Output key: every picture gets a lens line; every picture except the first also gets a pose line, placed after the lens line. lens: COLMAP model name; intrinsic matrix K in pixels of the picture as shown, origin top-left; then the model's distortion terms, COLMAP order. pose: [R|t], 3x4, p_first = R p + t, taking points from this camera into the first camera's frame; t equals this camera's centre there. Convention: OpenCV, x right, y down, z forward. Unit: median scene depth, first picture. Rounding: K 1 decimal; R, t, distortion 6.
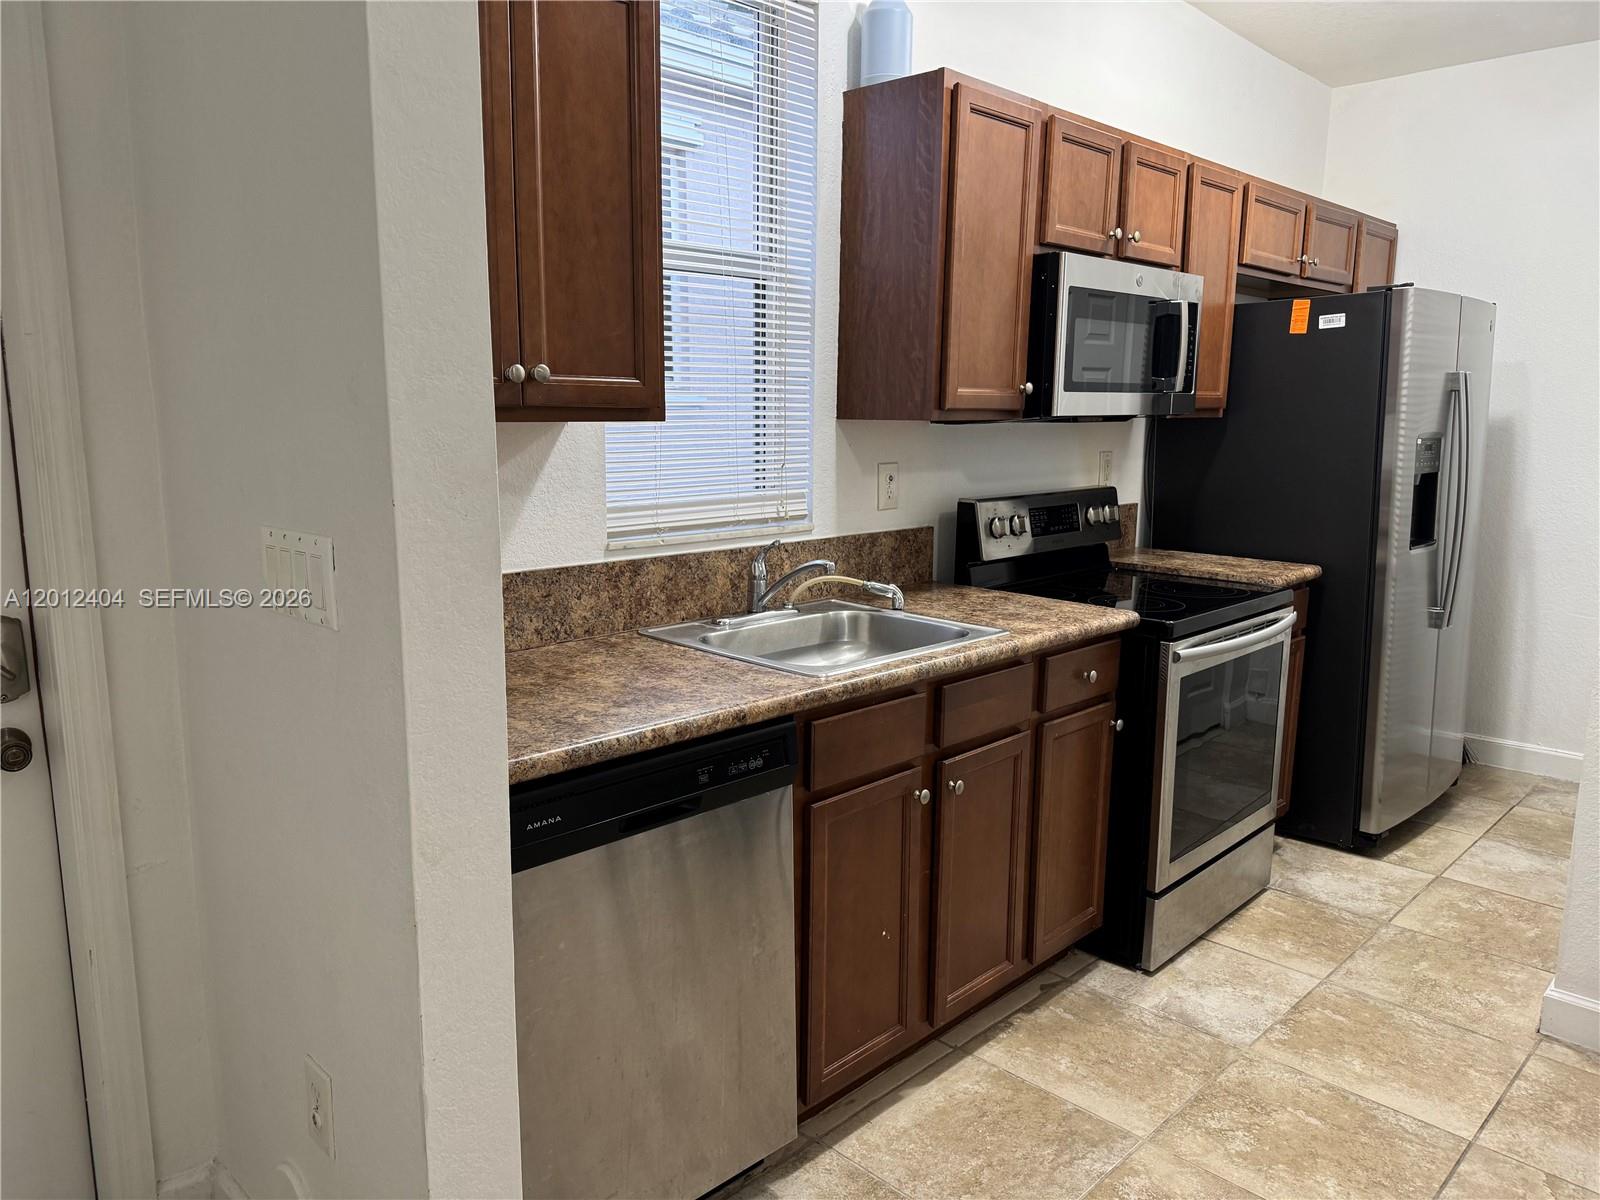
lens RADIAL K [[1143.8, 0, 816.0], [0, 1143.8, 604.4], [0, 0, 1]] dist [0.085985, -0.078020]
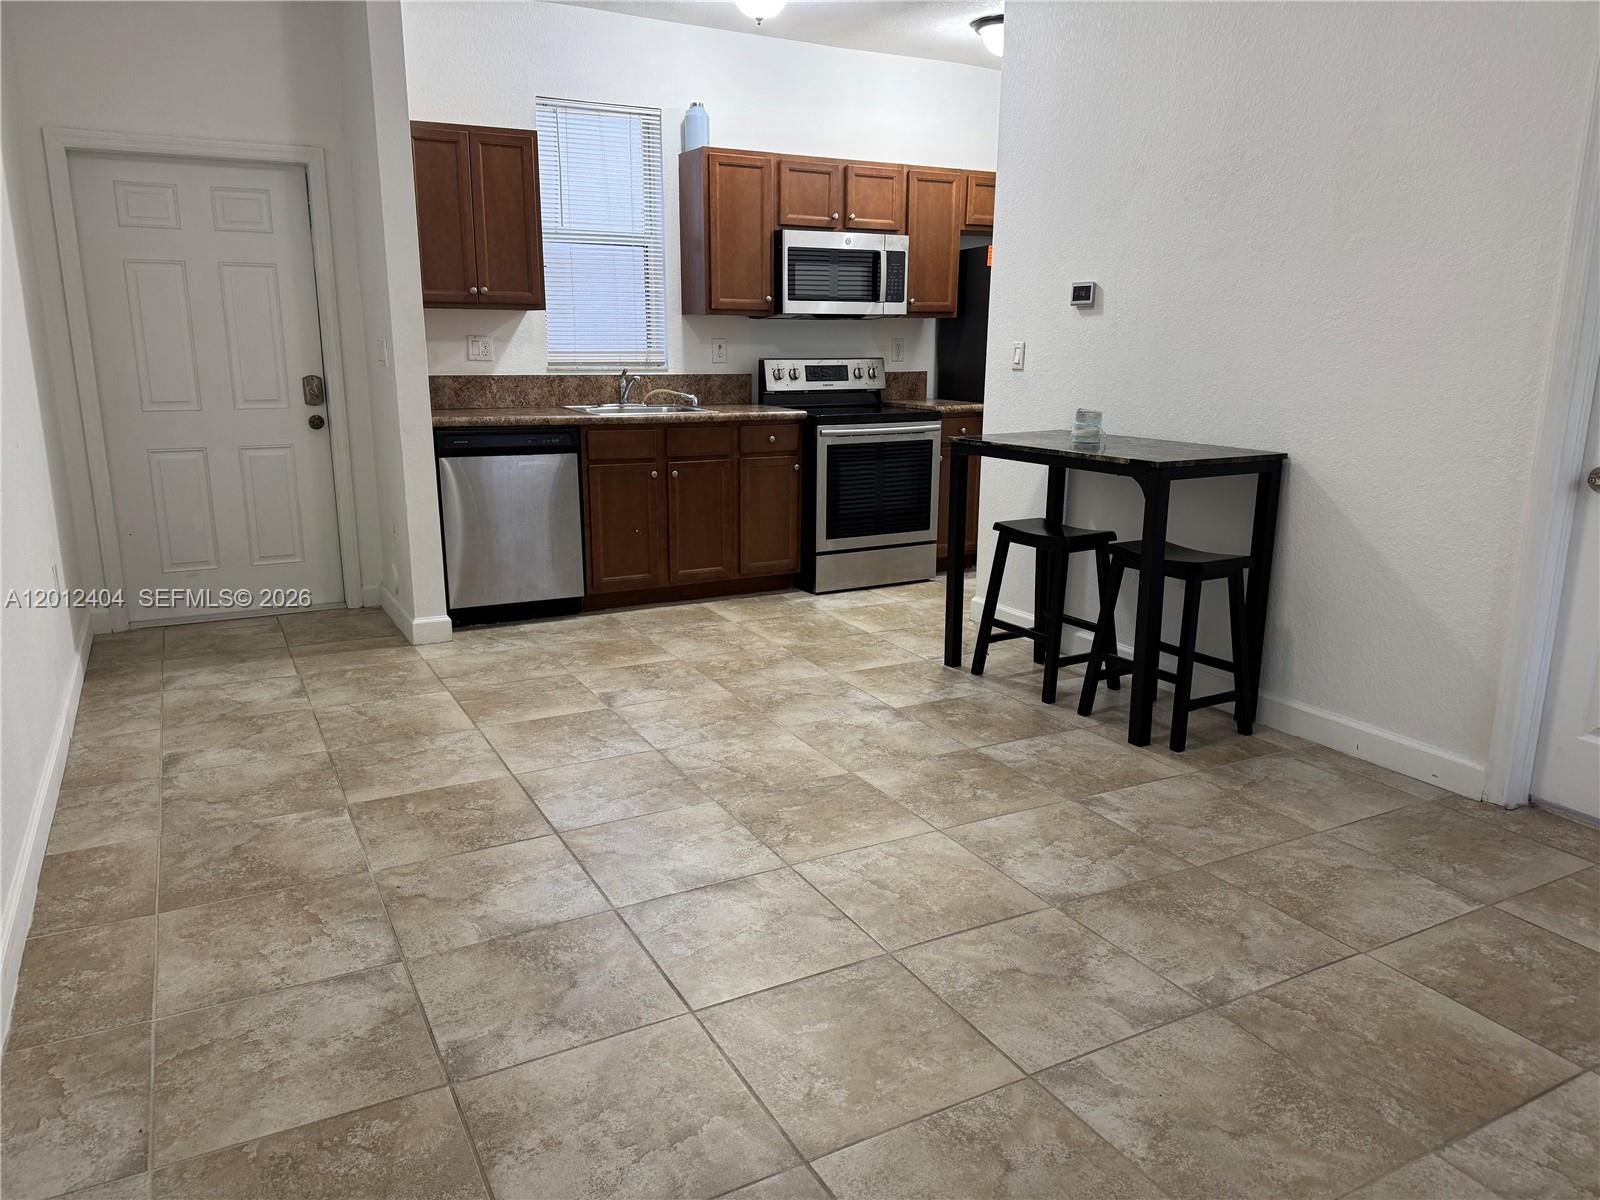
lens RADIAL K [[1137.3, 0, 801.4], [0, 1137.3, 581.8], [0, 0, 1]] dist [0.178115, -0.129177]
pose [[0.952938, 0.058880, -0.297393, 0.884644], [-0.046987, 0.997790, 0.046988, 0.212746], [0.299502, -0.030803, 0.953598, -0.934622]]
